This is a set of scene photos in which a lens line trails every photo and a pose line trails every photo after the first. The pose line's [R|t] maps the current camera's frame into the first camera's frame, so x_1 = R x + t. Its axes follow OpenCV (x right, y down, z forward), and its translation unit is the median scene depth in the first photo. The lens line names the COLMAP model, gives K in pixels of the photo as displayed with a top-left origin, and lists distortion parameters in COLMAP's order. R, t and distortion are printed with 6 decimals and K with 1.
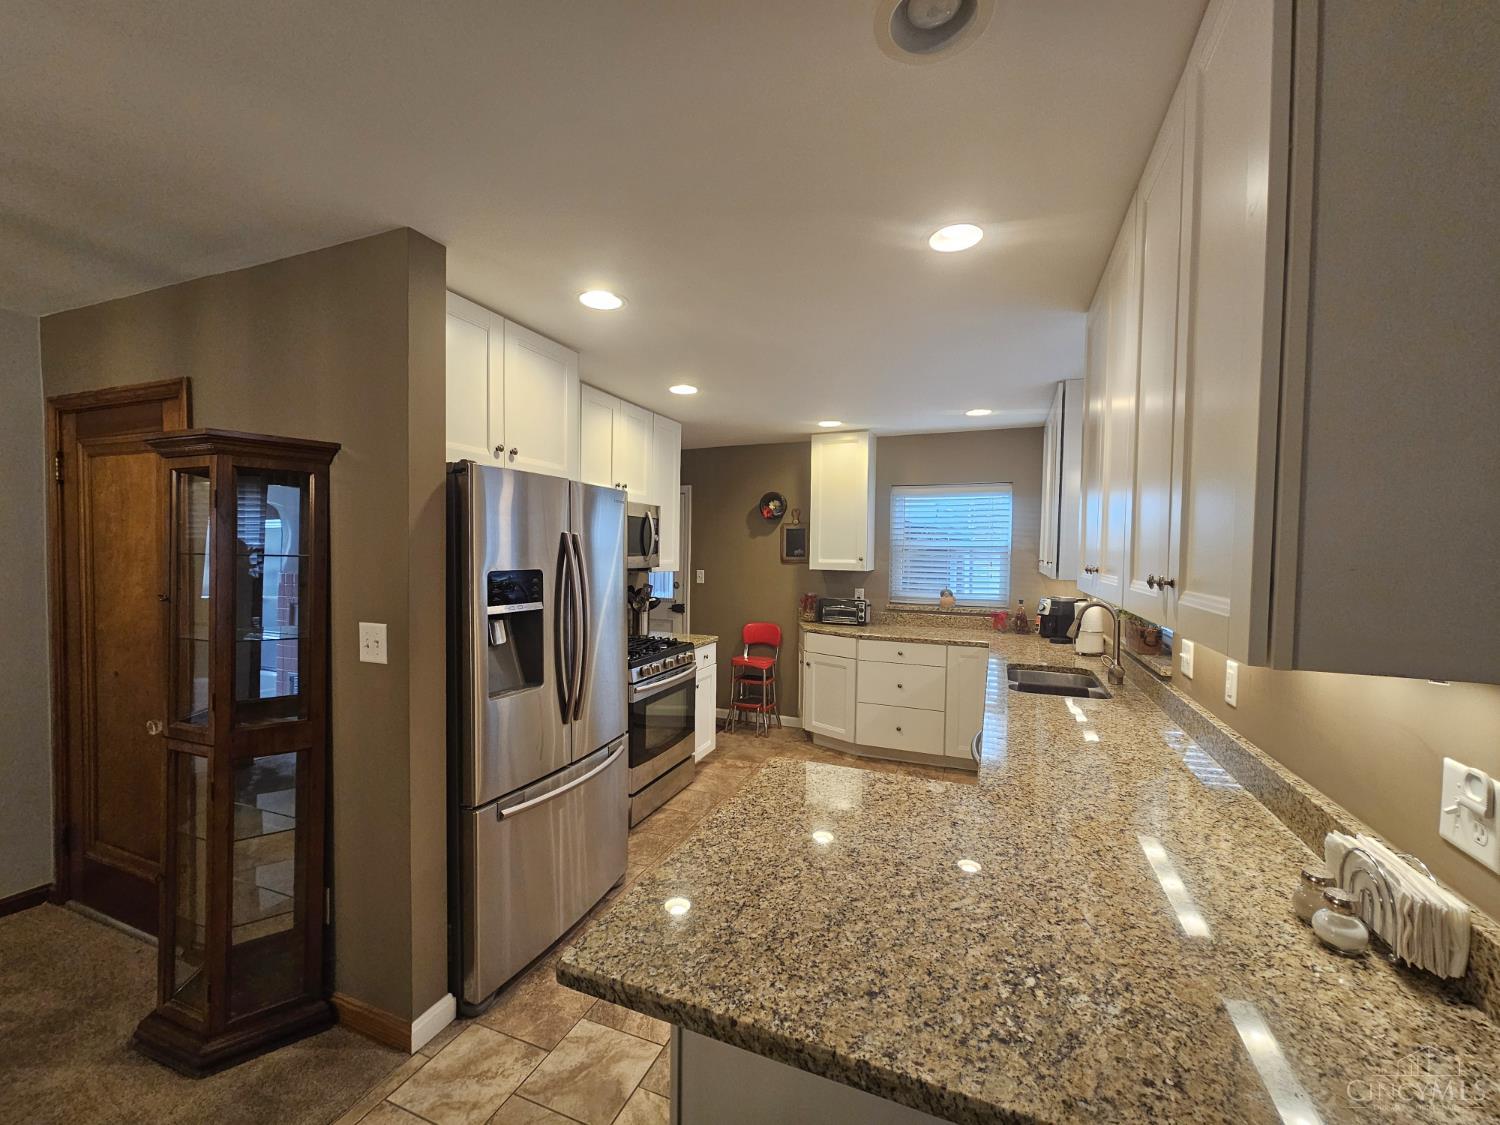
lens RADIAL K [[611.9, 0, 751.8], [0, 611.9, 565.6], [0, 0, 1]] dist [0.001522, 0.000391]
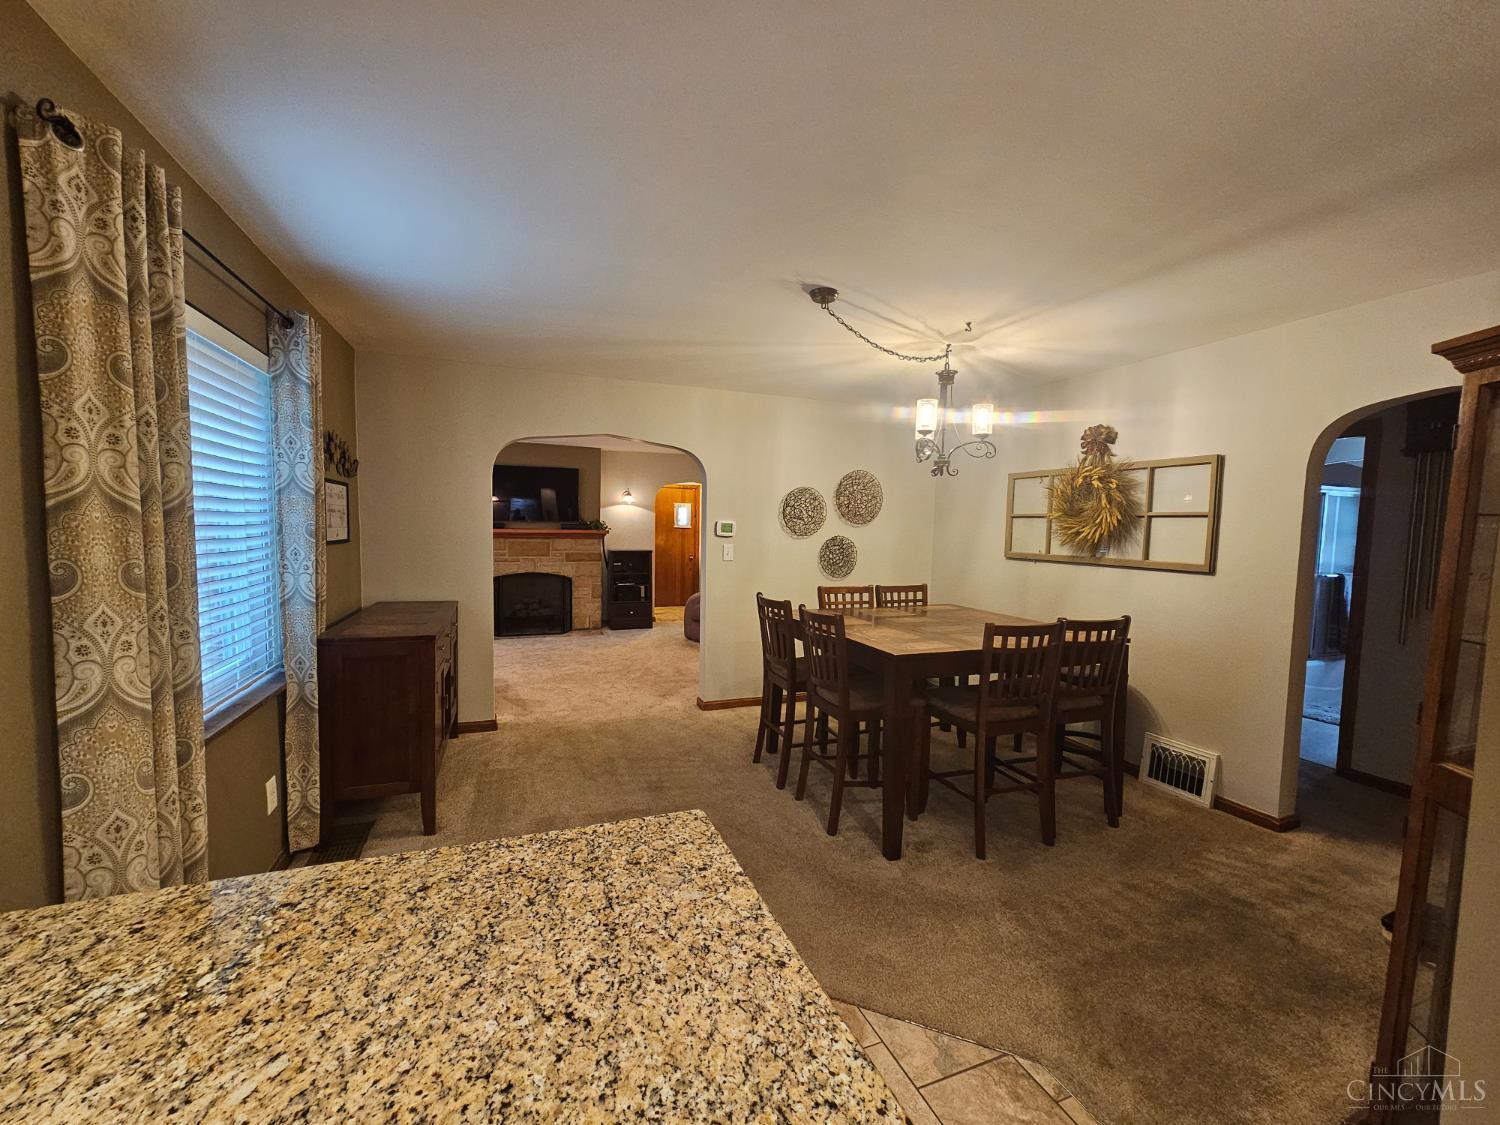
lens RADIAL K [[611.9, 0, 750.7], [0, 611.9, 566.9], [0, 0, 1]] dist [0.001522, 0.000391]
pose [[-0.731454, 0.016925, -0.681680, 0.435070], [-0.047690, 0.995974, 0.075901, 0.048289], [0.680221, 0.088028, -0.727702, 1.855885]]
